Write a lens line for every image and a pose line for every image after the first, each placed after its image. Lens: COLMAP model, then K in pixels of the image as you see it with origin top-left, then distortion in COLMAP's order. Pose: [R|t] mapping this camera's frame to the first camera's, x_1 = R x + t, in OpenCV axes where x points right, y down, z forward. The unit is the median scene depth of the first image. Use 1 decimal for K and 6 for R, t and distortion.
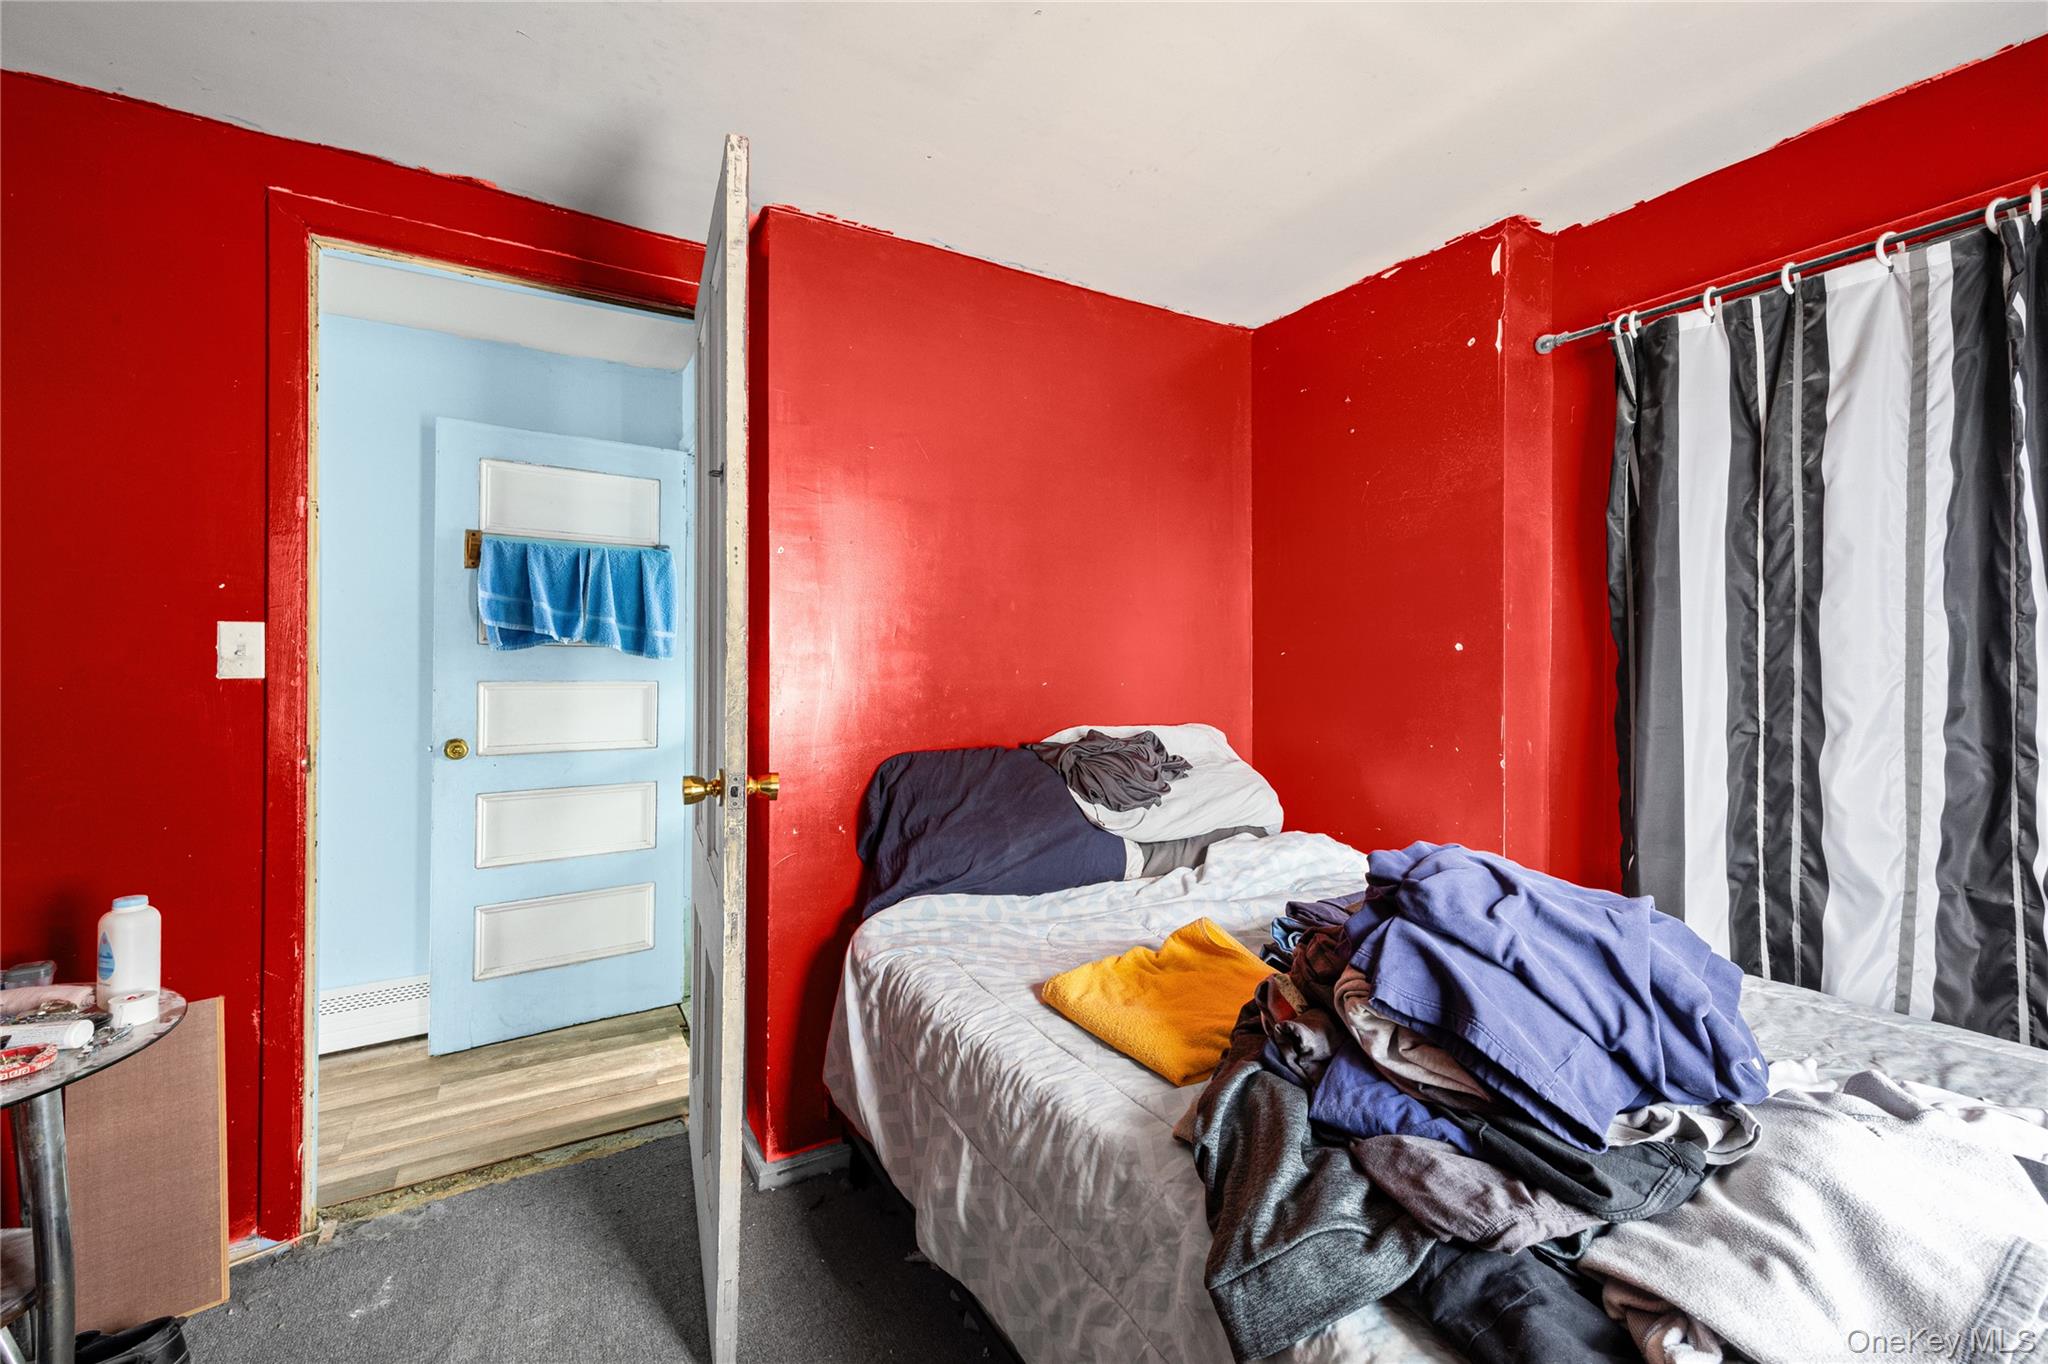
lens RADIAL K [[832.3, 0, 1015.0], [0, 832.3, 661.8], [0, 0, 1]] dist [0.001124, 0.000080]
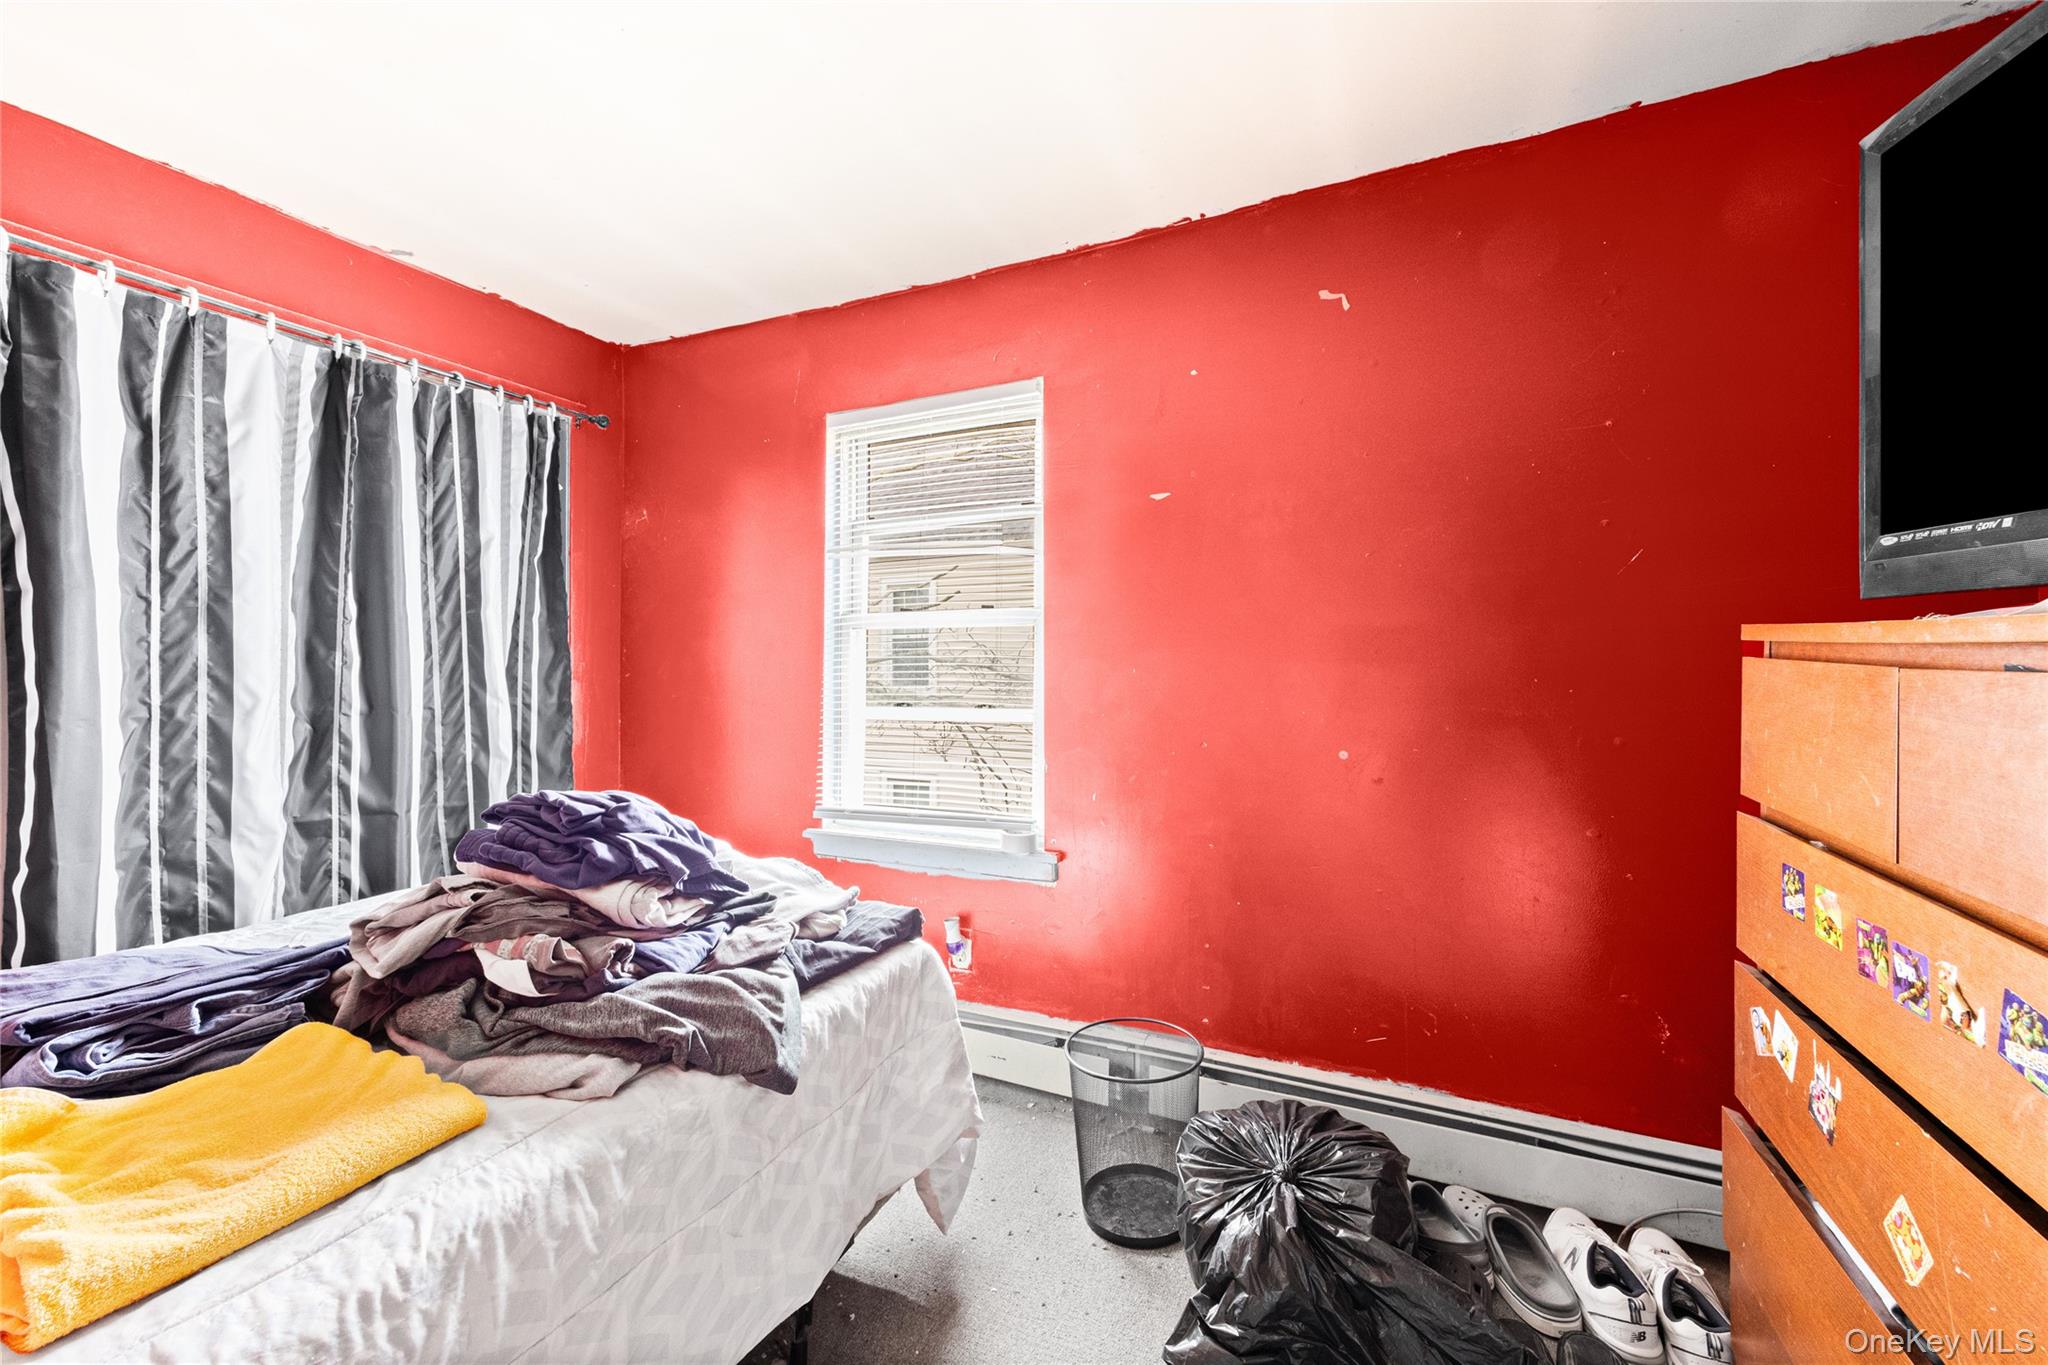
lens RADIAL K [[832.3, 0, 1015.0], [0, 832.3, 662.3], [0, 0, 1]] dist [0.001124, 0.000080]
pose [[-0.564196, -0.001196, 0.825640, -0.615098], [-0.002417, 0.999997, -0.000203, 0.014713], [-0.825637, -0.002110, -0.564197, 0.745885]]
